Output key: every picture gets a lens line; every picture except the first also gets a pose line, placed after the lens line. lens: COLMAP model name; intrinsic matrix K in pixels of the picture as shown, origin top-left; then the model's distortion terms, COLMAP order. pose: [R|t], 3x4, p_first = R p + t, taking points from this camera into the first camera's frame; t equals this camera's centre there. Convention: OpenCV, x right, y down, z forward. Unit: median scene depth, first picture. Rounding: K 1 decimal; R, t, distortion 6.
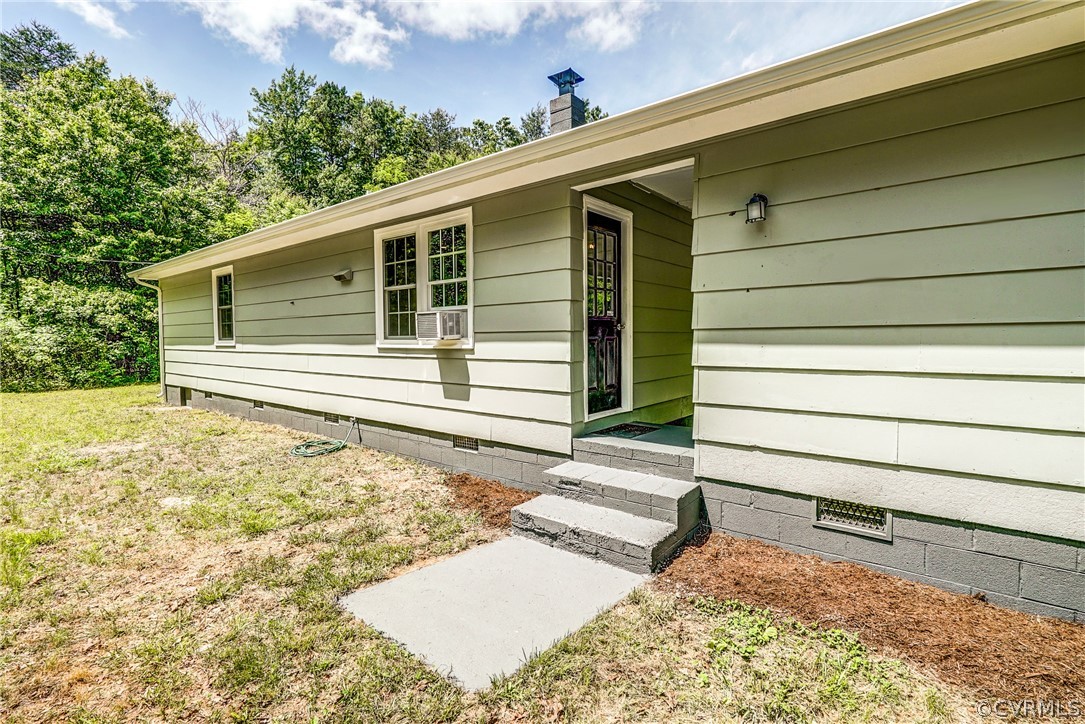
lens RADIAL K [[509.4, 0, 542.5], [0, 509.4, 362.0], [0, 0, 1]] dist [-0.000815, 0.000783]
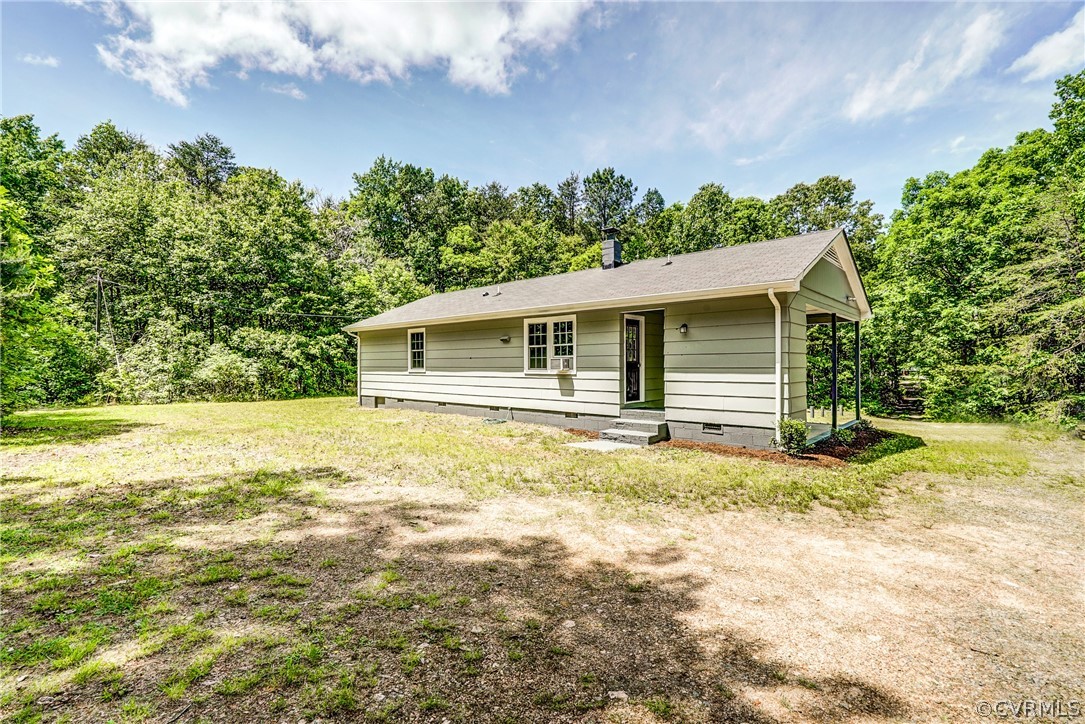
lens RADIAL K [[509.4, 0, 542.5], [0, 509.4, 362.0], [0, 0, 1]] dist [-0.000815, 0.000783]
pose [[0.999065, 0.004950, -0.042944, -0.176709], [-0.007267, 0.998516, -0.053975, 0.041964], [0.042613, 0.054236, 0.997618, -1.256610]]
